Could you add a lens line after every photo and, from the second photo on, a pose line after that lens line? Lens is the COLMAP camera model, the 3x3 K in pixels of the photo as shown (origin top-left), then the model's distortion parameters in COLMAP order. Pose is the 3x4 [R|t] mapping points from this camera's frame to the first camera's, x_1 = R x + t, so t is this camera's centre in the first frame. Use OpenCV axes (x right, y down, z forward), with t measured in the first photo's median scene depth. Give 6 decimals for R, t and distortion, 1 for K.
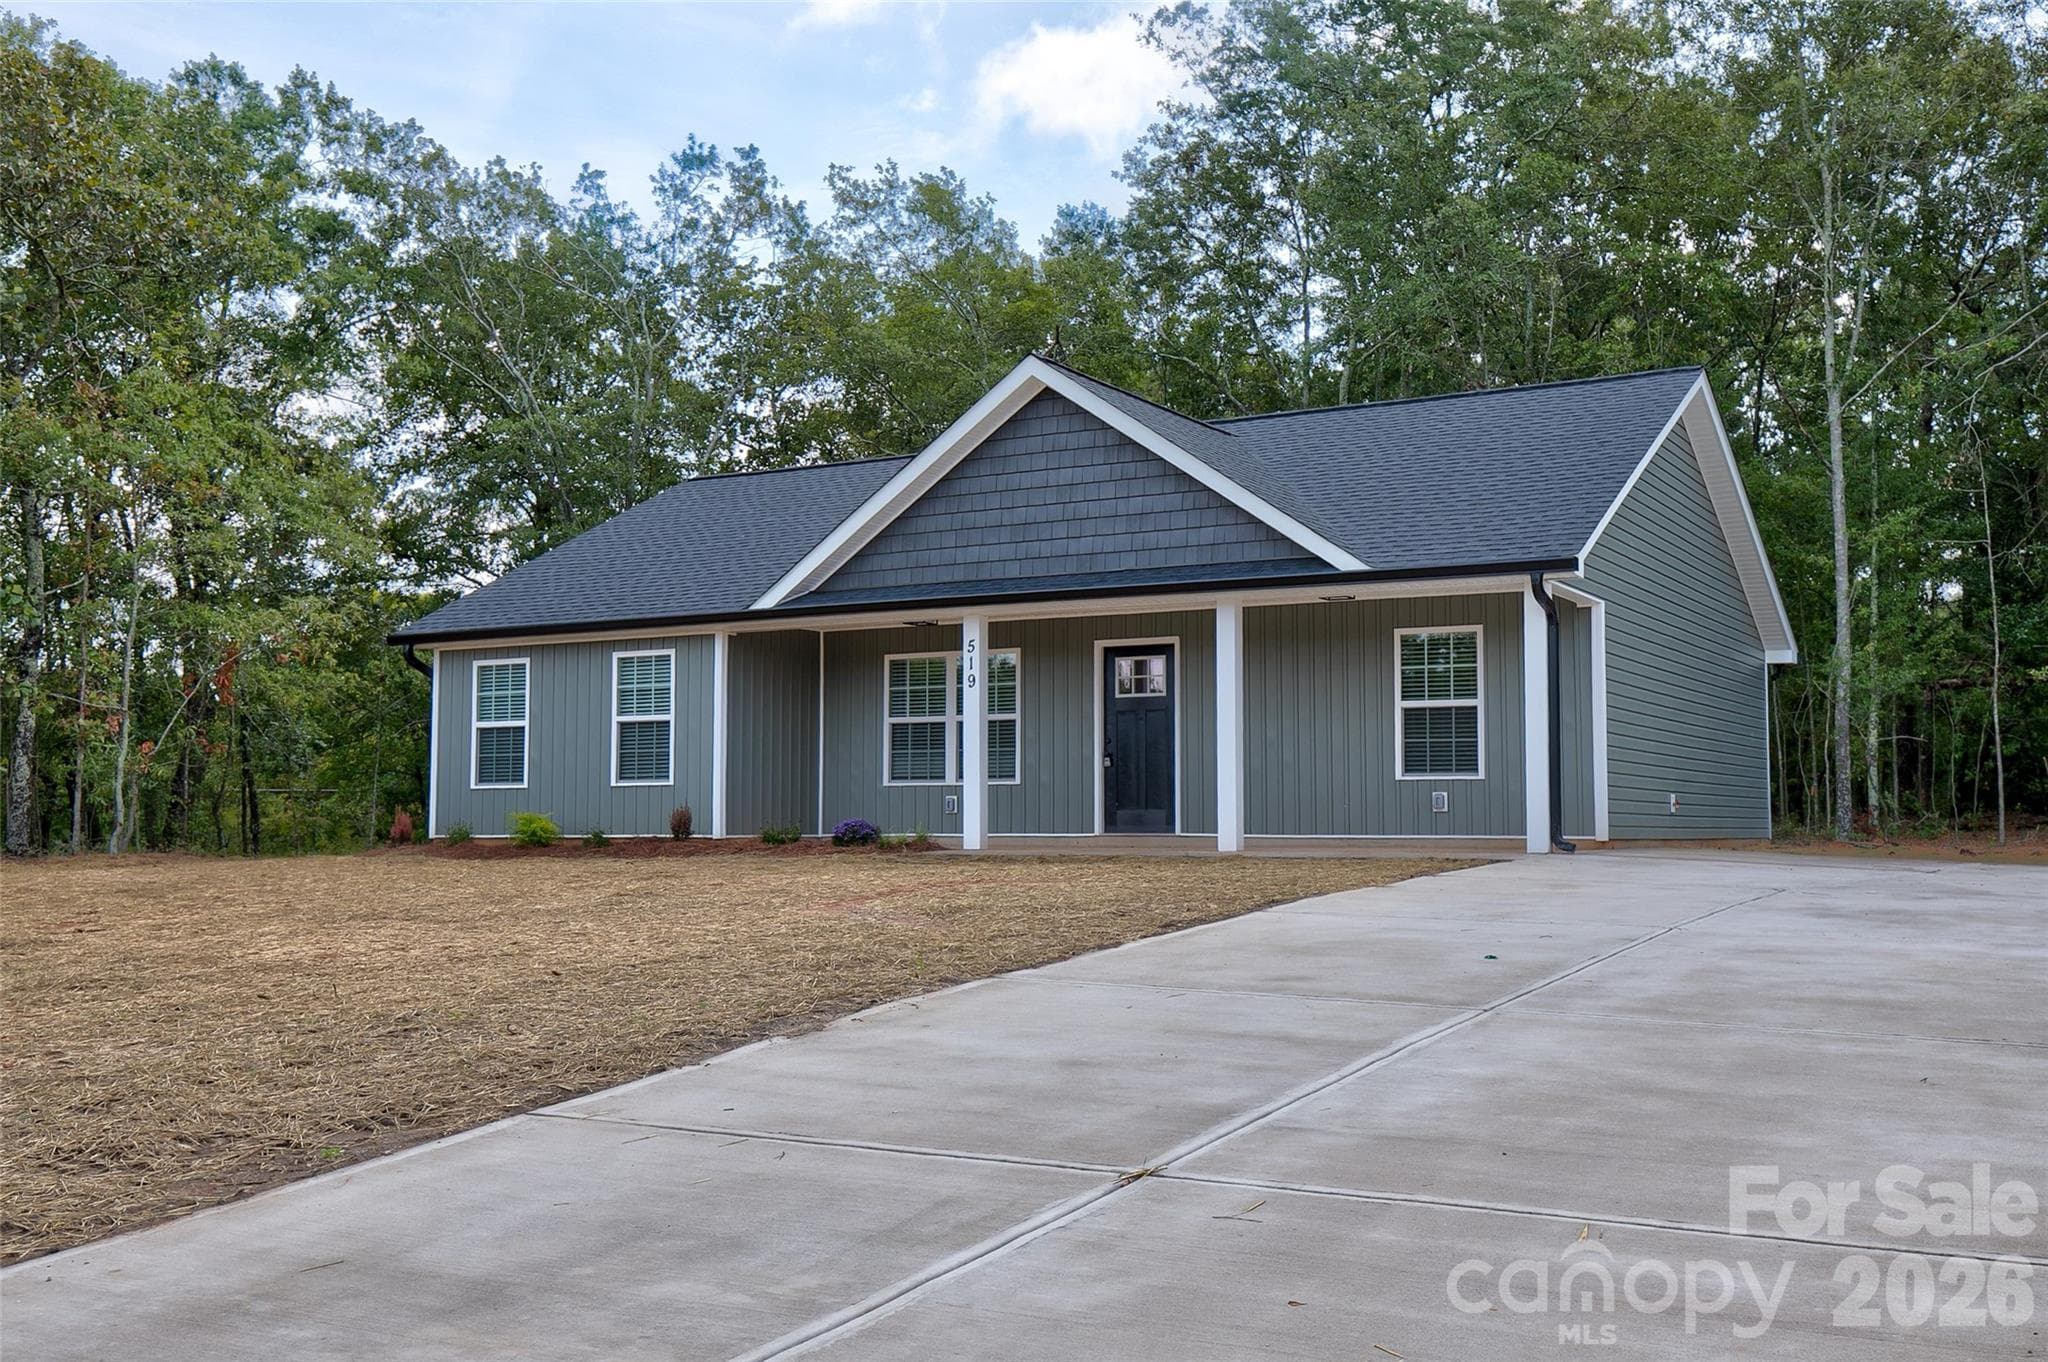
lens RADIAL K [[2039.1, 0, 1024.0], [0, 2039.1, 681.0], [0, 0, 1]] dist [0.028012, 0.012728]
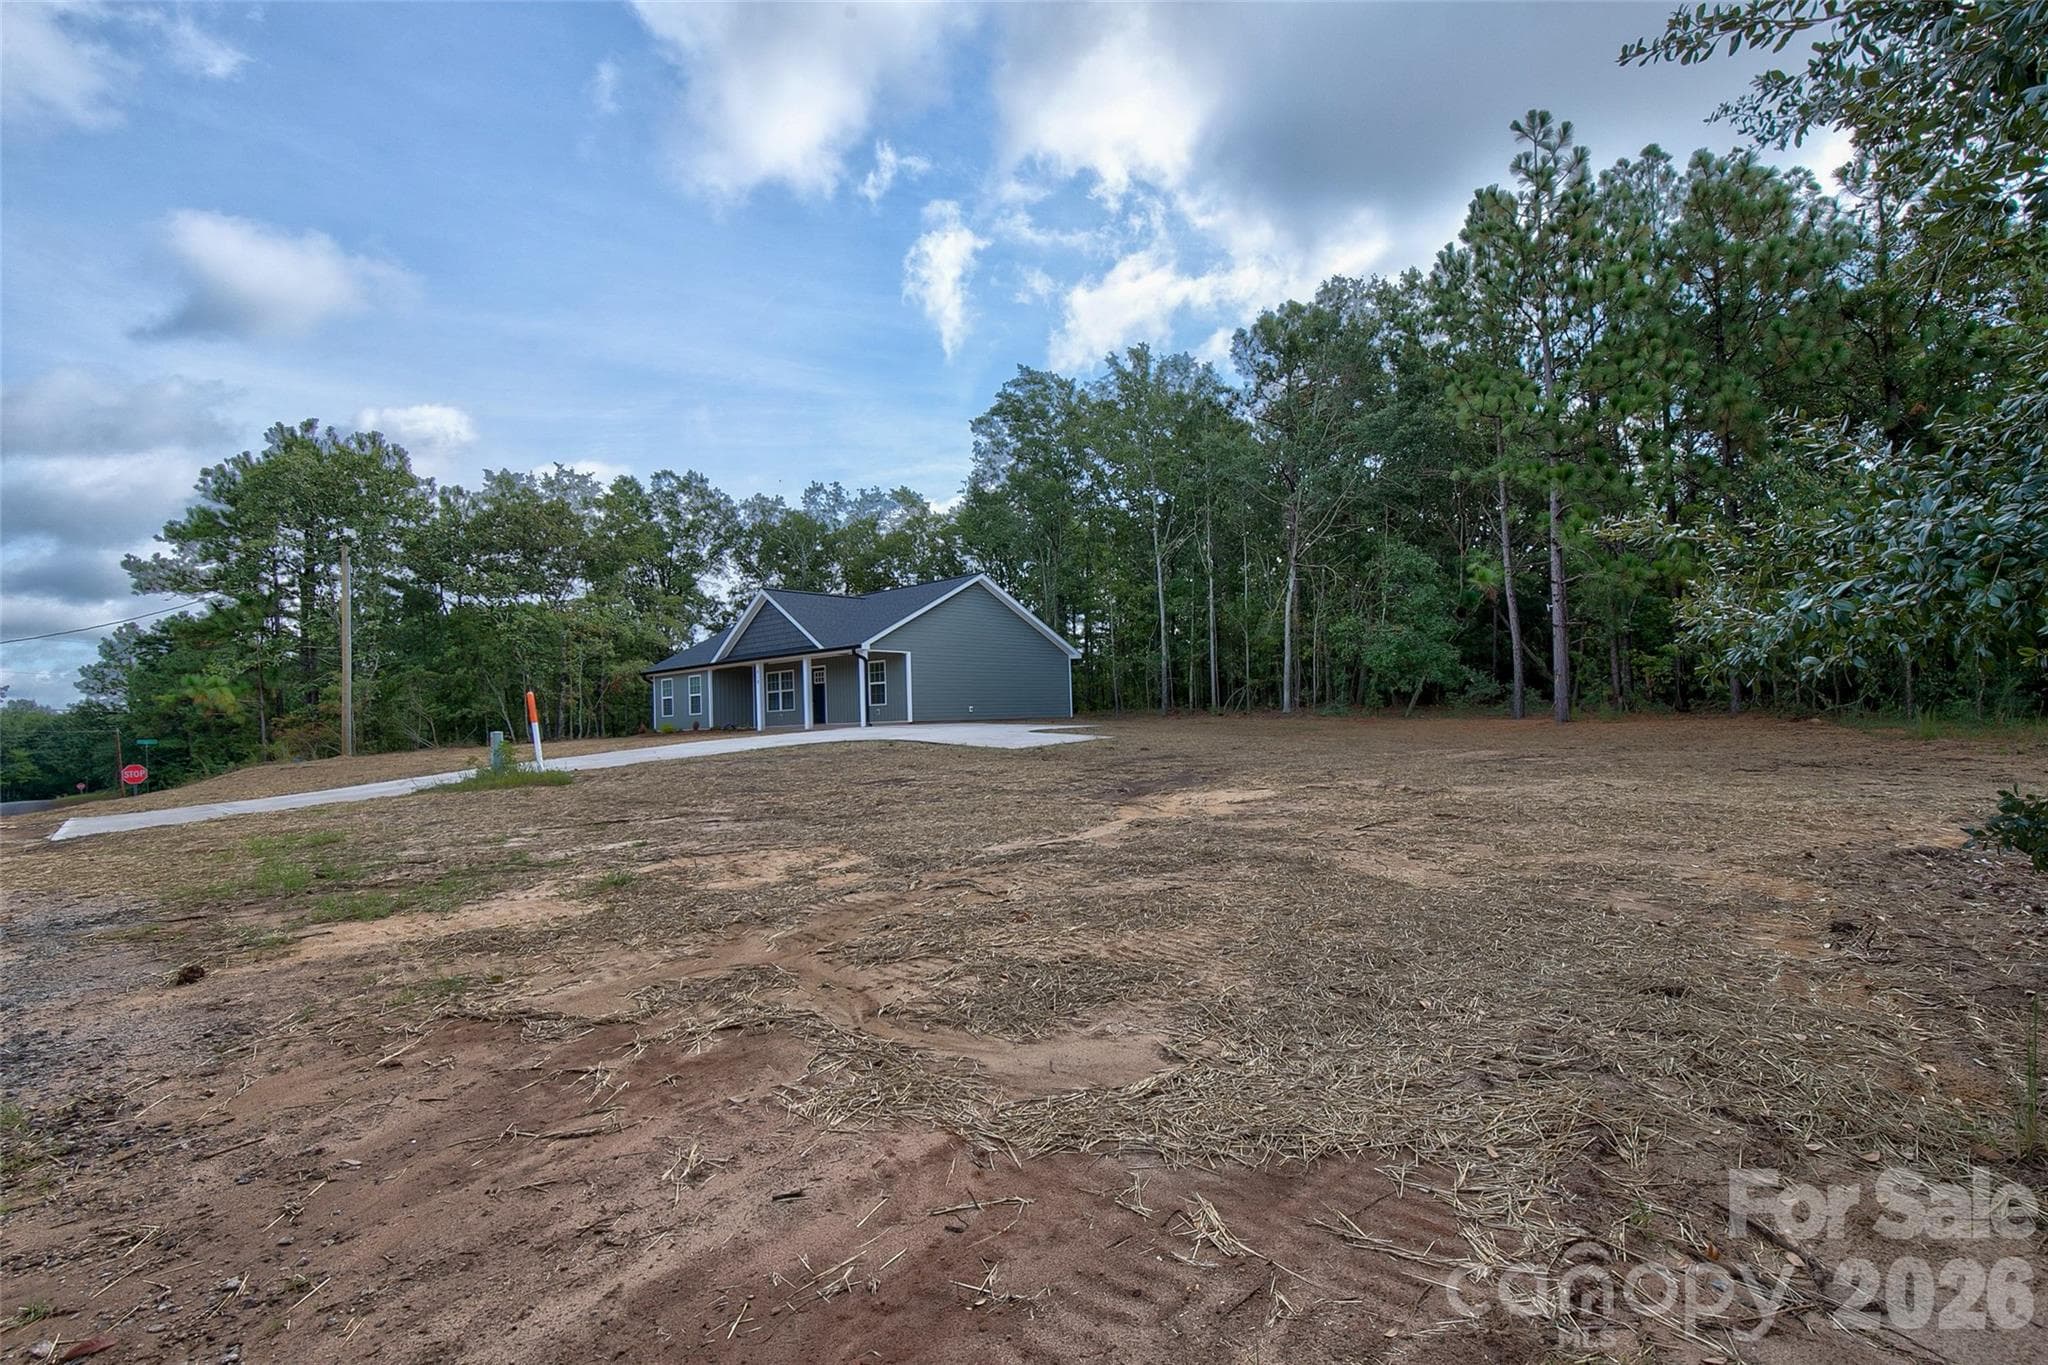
lens RADIAL K [[955.0, 0, 1031.3], [0, 955.0, 704.1], [0, 0, 1]] dist [0.000752, 0.000070]
pose [[0.977641, -0.038114, -0.206796, 0.716638], [0.049958, 0.997378, 0.052357, -0.022819], [0.204258, -0.061518, 0.976982, -0.461426]]
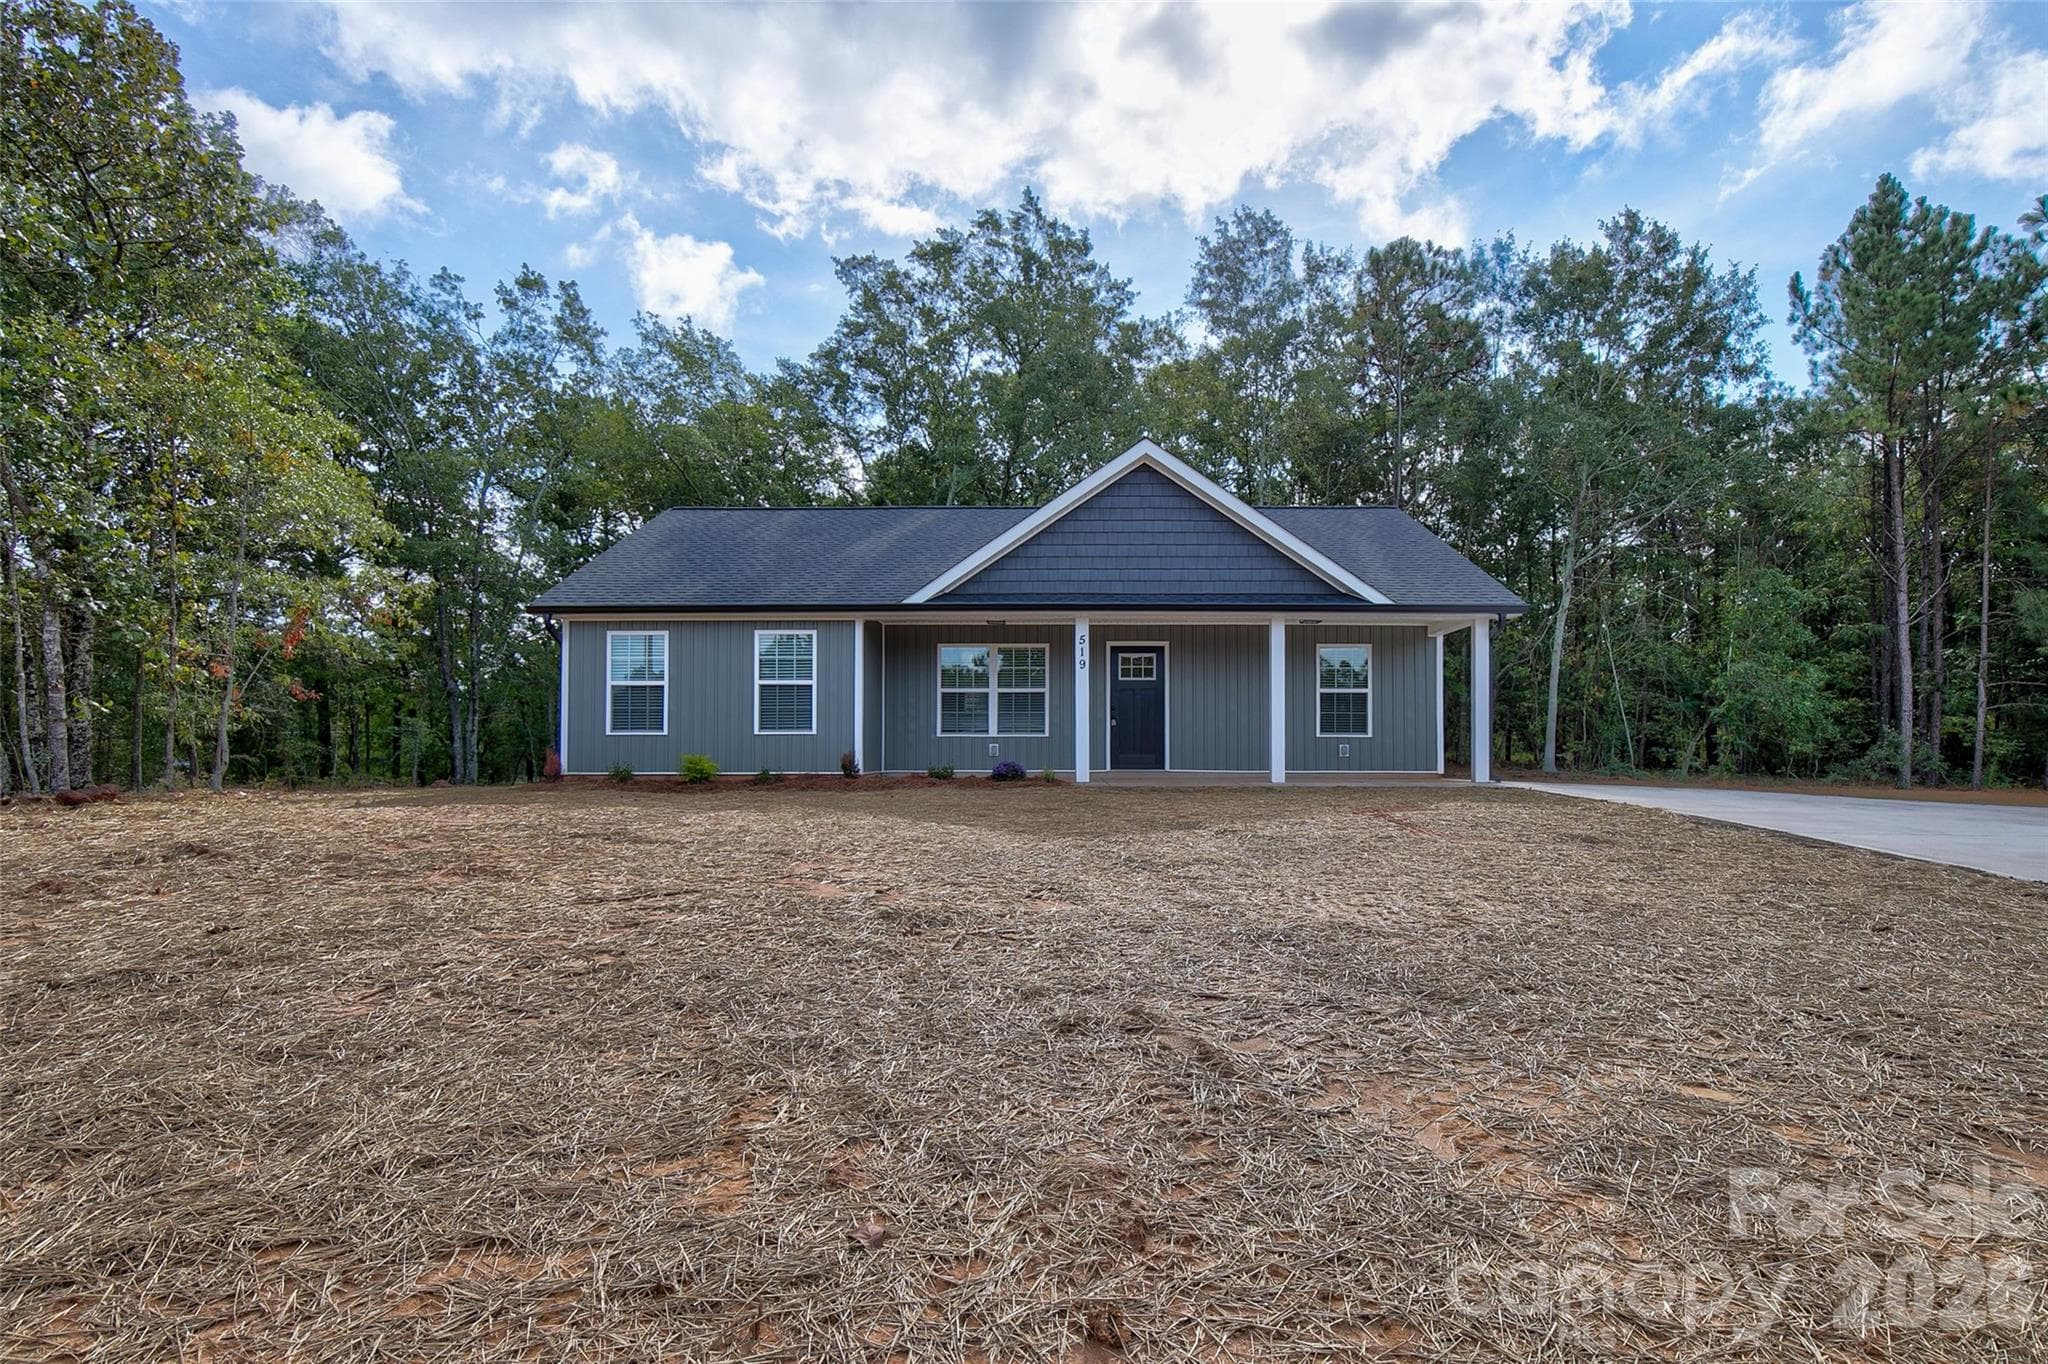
lens RADIAL K [[1057.1, 0, 1056.9], [0, 1057.1, 731.2], [0, 0, 1]] dist [-0.013795, 0.000369]
pose [[0.865549, 0.012953, 0.500657, -0.384626], [-0.036461, 0.998643, 0.037198, 0.018569], [-0.499495, -0.050451, 0.864846, 0.347489]]
